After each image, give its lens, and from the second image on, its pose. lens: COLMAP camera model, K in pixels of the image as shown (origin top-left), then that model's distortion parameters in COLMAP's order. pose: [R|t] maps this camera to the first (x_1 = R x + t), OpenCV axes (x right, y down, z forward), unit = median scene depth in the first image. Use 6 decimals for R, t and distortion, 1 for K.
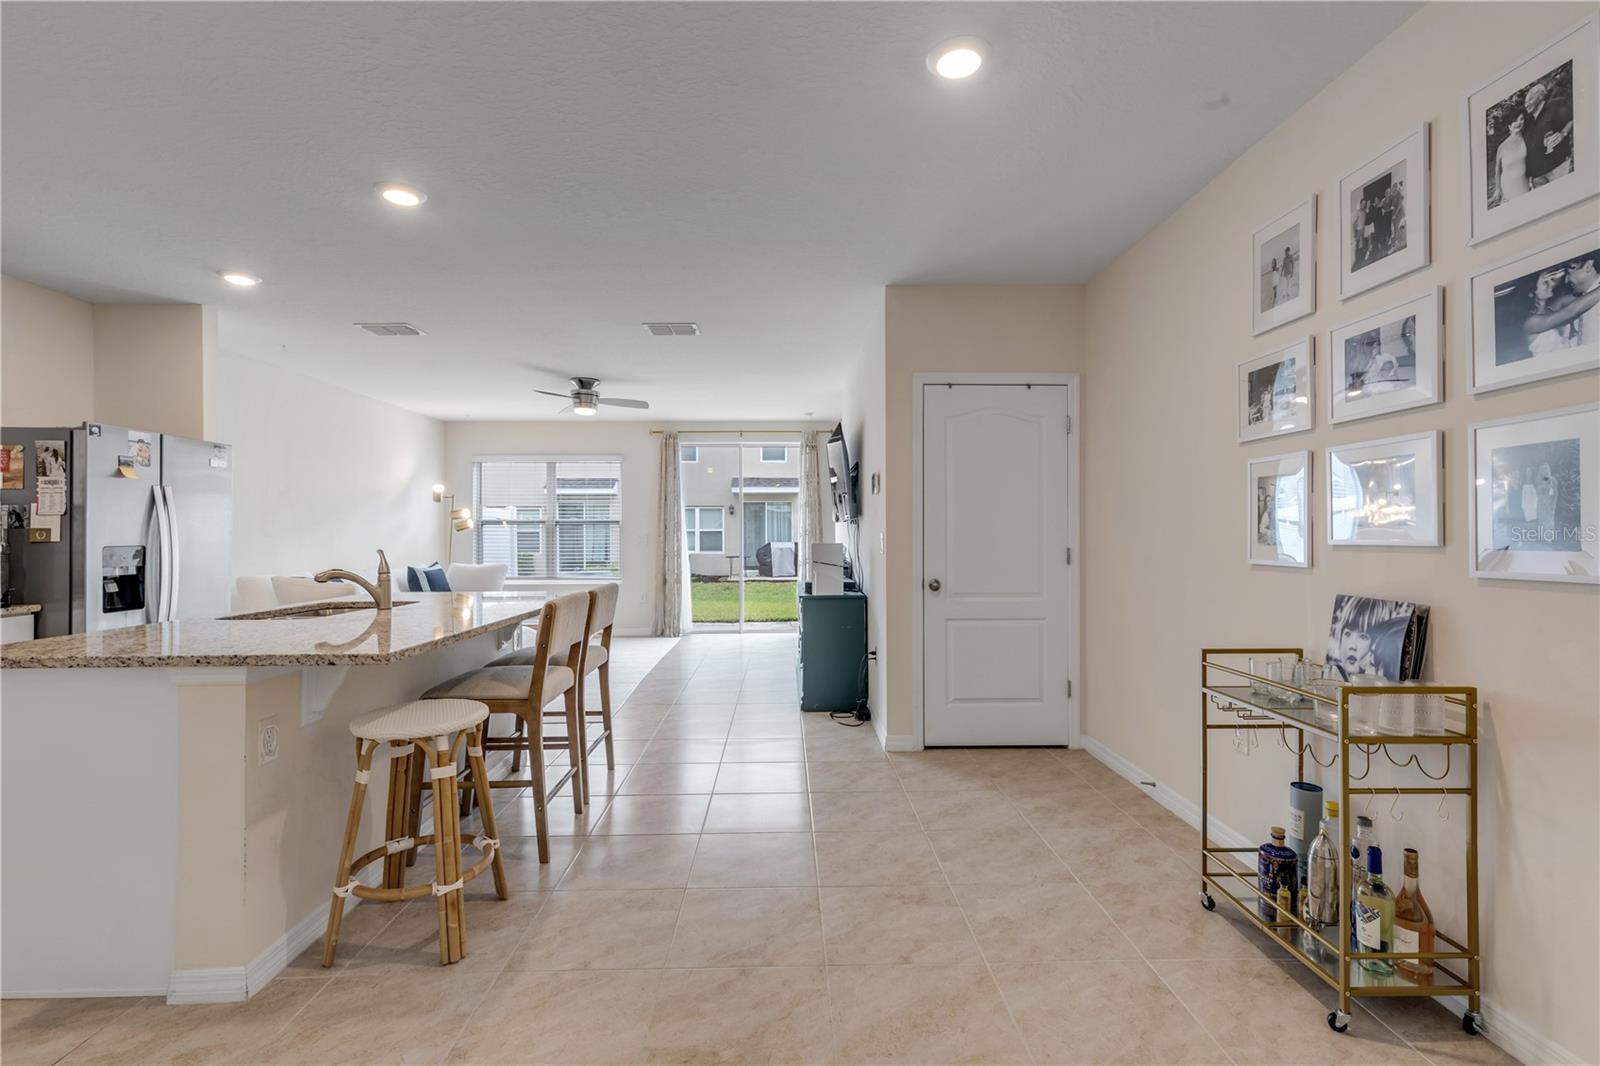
lens RADIAL K [[718.7, 0, 796.4], [0, 718.7, 534.7], [0, 0, 1]] dist [0.002876, -0.000977]
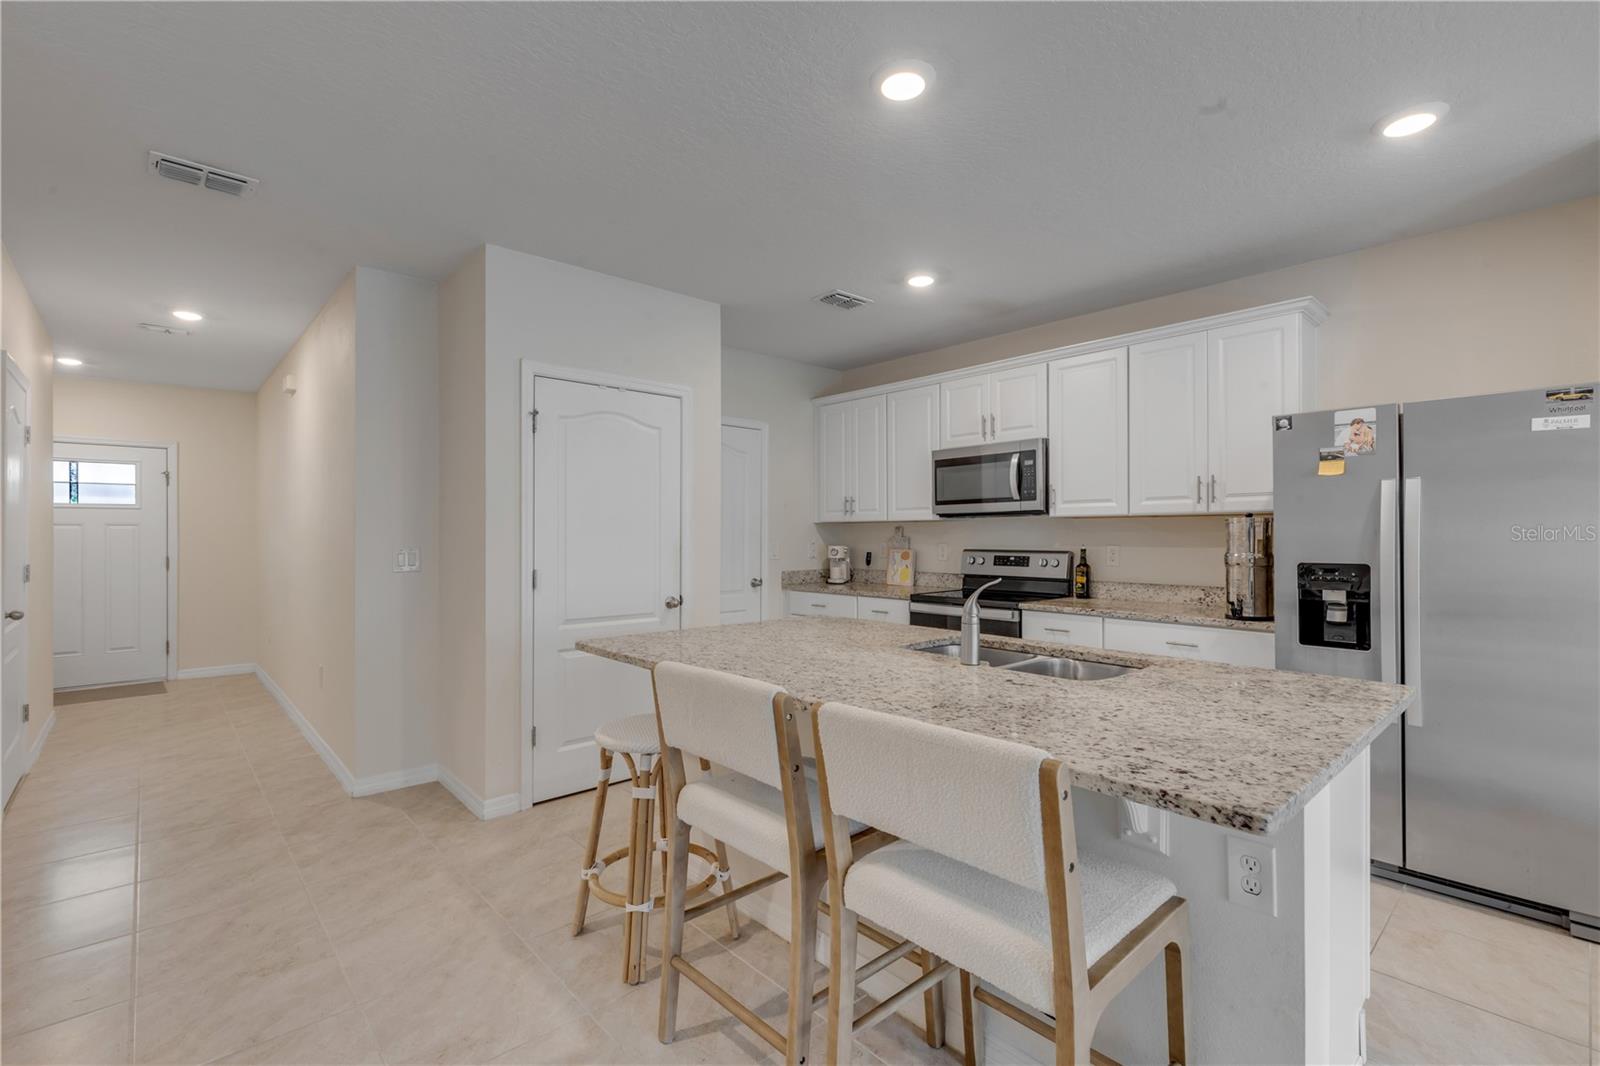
lens RADIAL K [[716.8, 0, 795.3], [0, 716.8, 531.8], [0, 0, 1]] dist [0.002586, 0.000171]
pose [[-0.753956, 0.004829, -0.656908, 0.004650], [0.004247, 0.999988, 0.002477, -0.030935], [0.656912, -0.000922, -0.753967, 1.659794]]
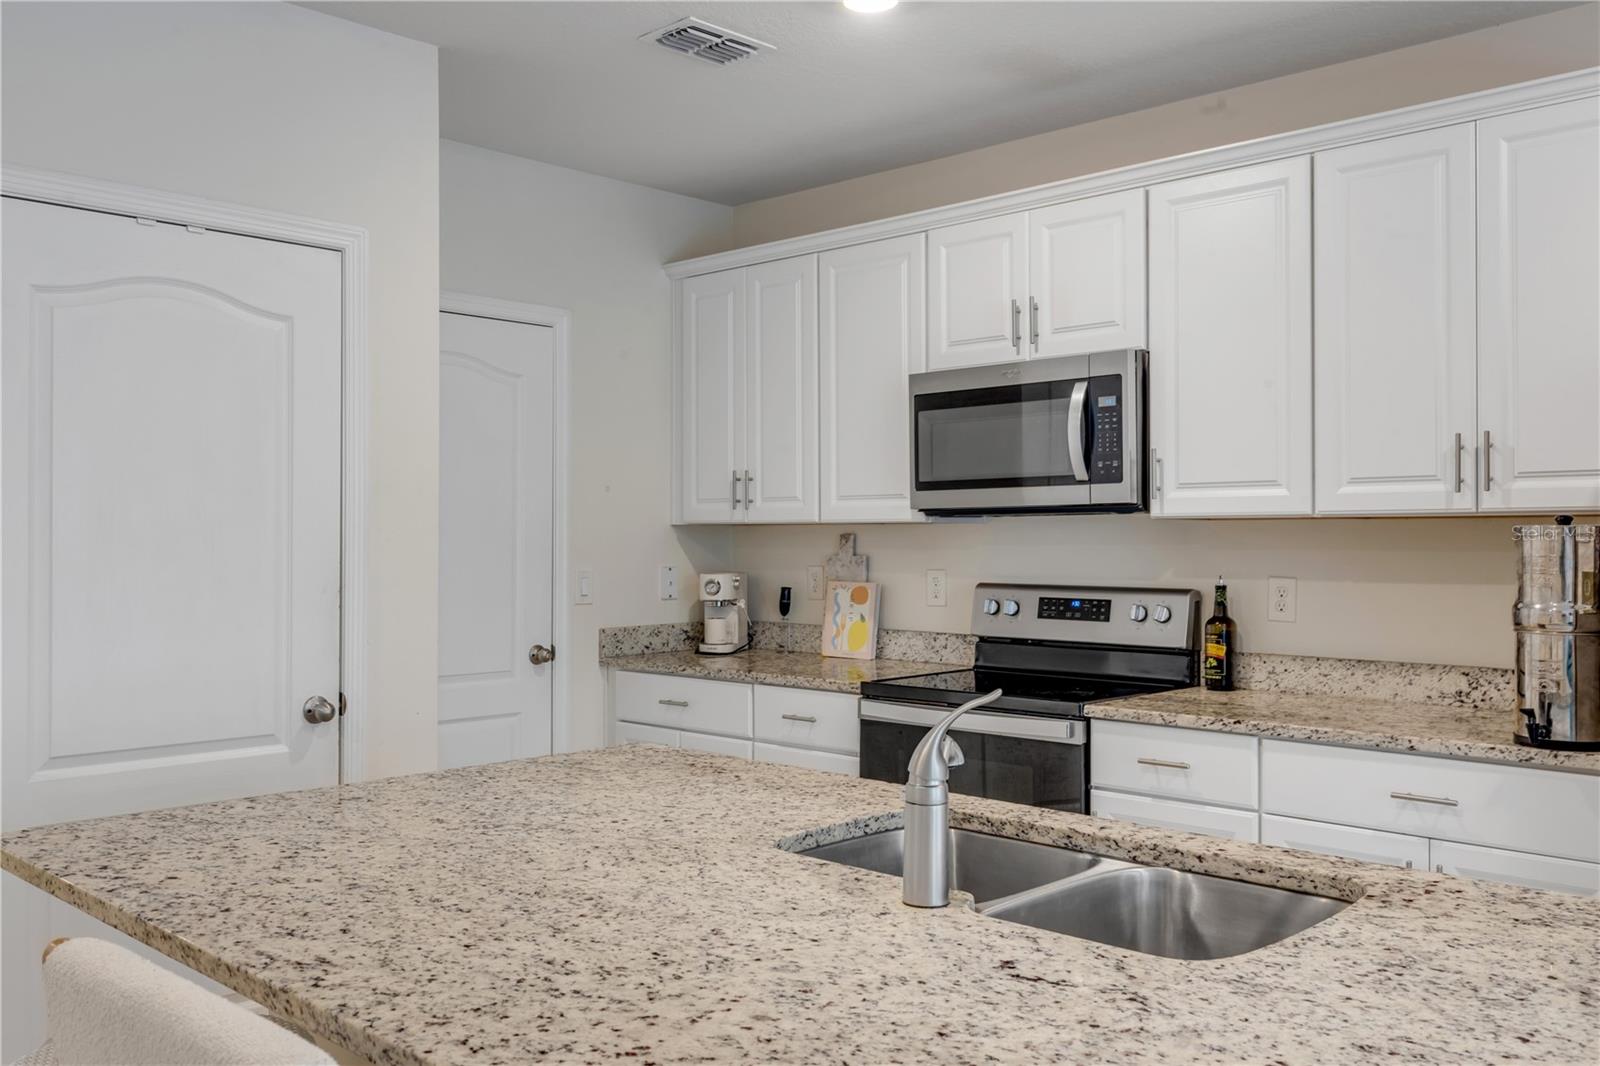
lens RADIAL K [[1378.8, 0, 795.4], [0, 1378.8, 530.2], [0, 0, 1]] dist [-0.003098, 0.009438]
pose [[-0.704549, 0.004538, -0.709641, -0.188525], [0.003207, 0.999990, 0.003210, -0.050720], [0.709648, -0.000015, -0.704557, 1.579164]]
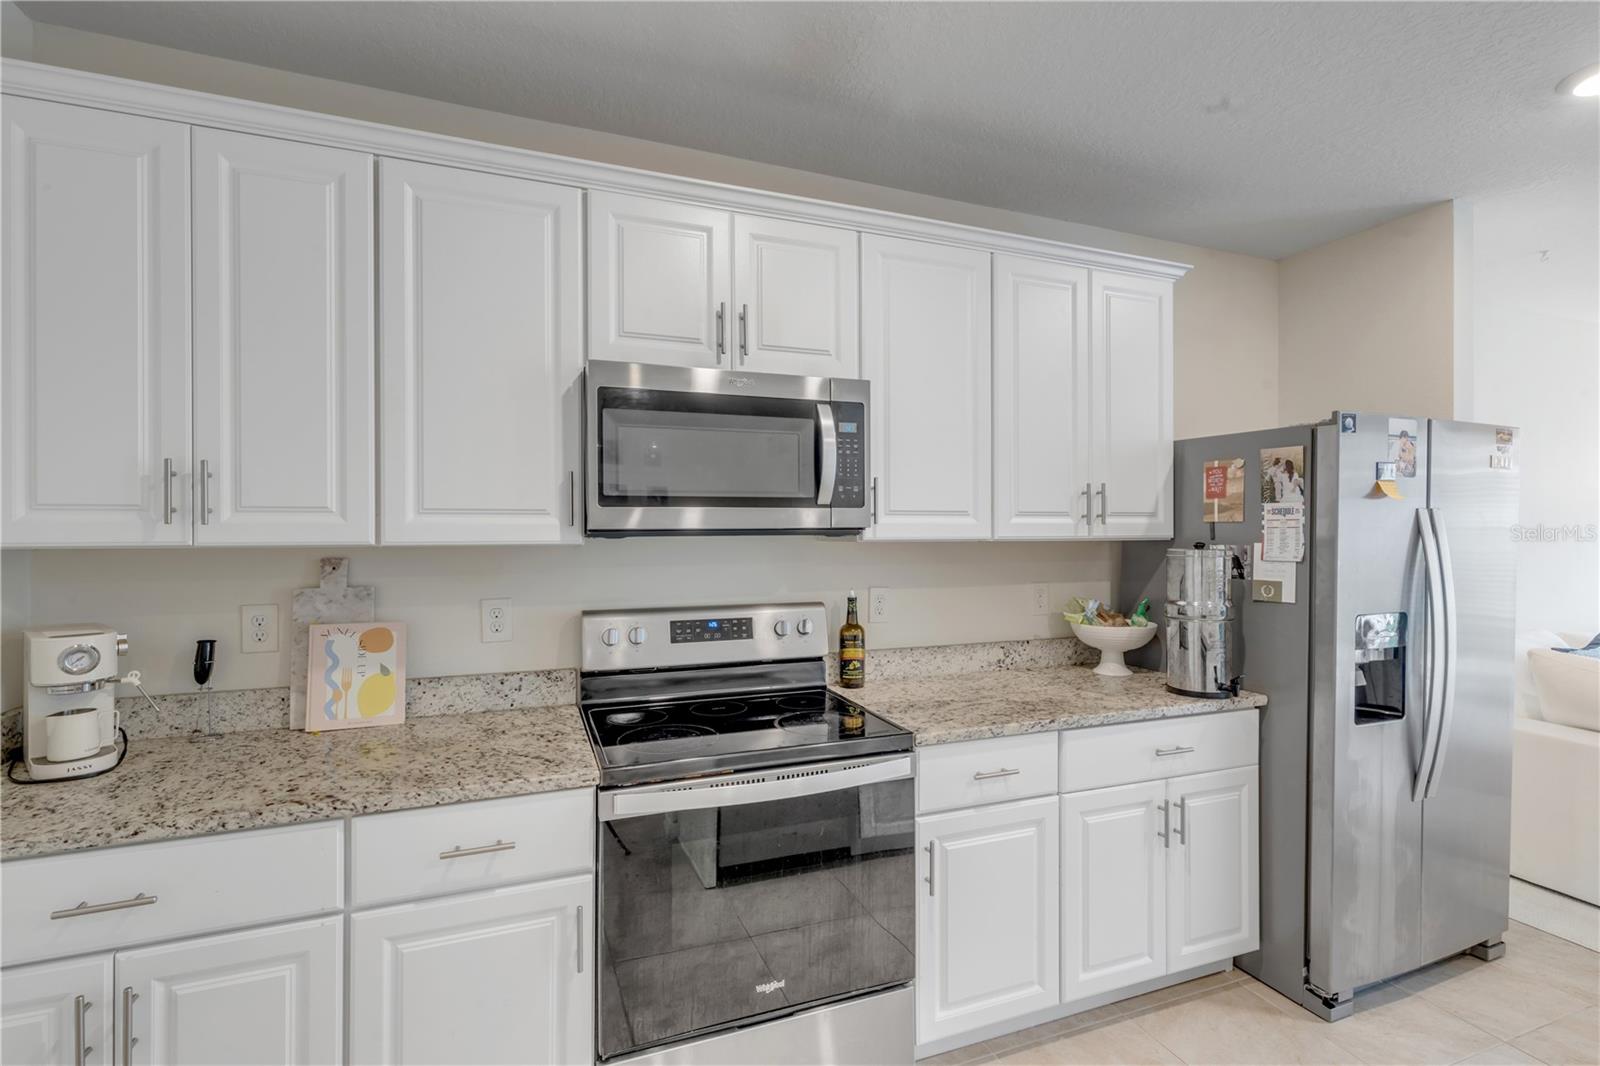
lens RADIAL K [[716.4, 0, 799.6], [0, 716.4, 534.6], [0, 0, 1]] dist [0.006096, -0.000624]
pose [[0.339676, 0.011310, -0.940475, -0.743884], [-0.004796, 0.999936, 0.010293, -0.073365], [0.940530, 0.001015, 0.339708, 0.478558]]
